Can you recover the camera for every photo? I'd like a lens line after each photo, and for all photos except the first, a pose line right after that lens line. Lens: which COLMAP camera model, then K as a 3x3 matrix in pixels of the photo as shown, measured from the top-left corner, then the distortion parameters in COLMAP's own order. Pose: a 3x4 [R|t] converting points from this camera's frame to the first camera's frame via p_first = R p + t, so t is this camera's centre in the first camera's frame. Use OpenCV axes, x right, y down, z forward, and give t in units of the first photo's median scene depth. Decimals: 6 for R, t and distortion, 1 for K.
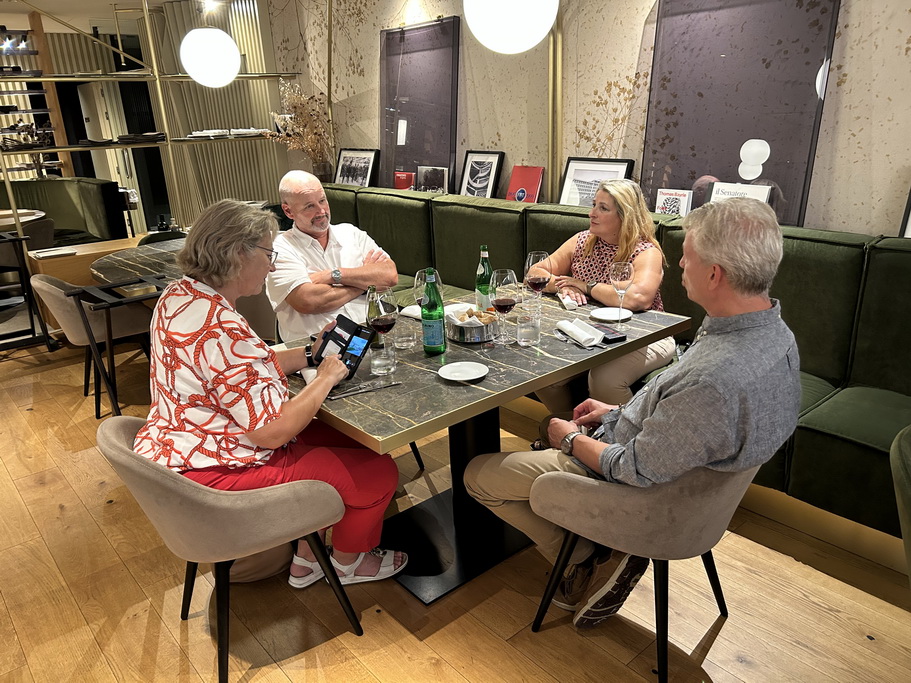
lens RADIAL K [[685.5, 0, 455.9], [0, 685.5, 343.8], [0, 0, 1]] dist [0.000256, -0.002094]
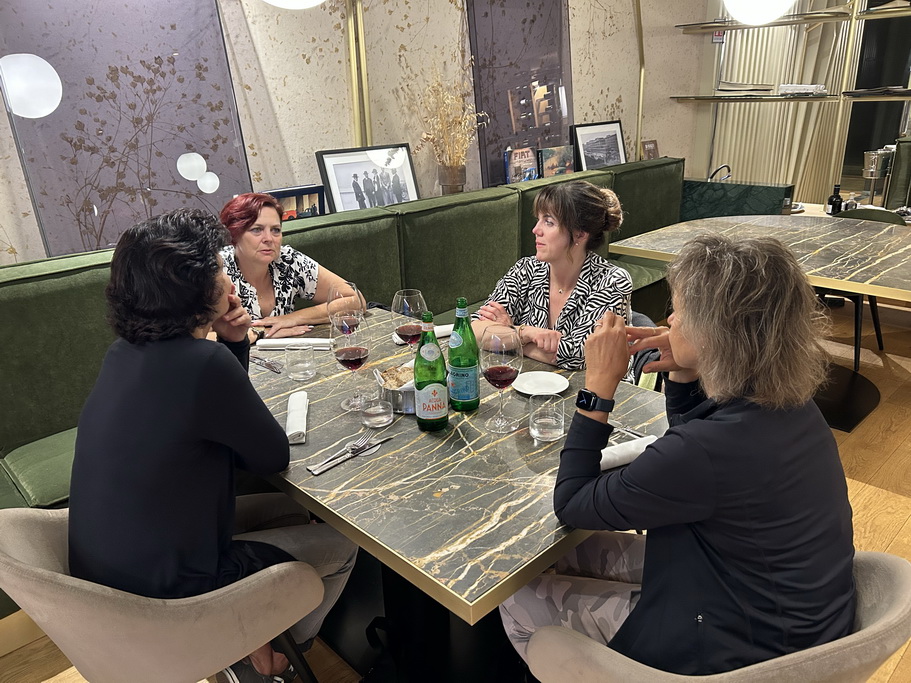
lens RADIAL K [[685.5, 0, 456.5], [0, 685.5, 342.7], [0, 0, 1]] dist [0.000256, -0.002094]
pose [[-0.062428, -0.304648, 0.950417, -0.581243], [0.356189, 0.882765, 0.306359, -0.230776], [-0.932326, 0.357653, 0.053403, 0.765950]]
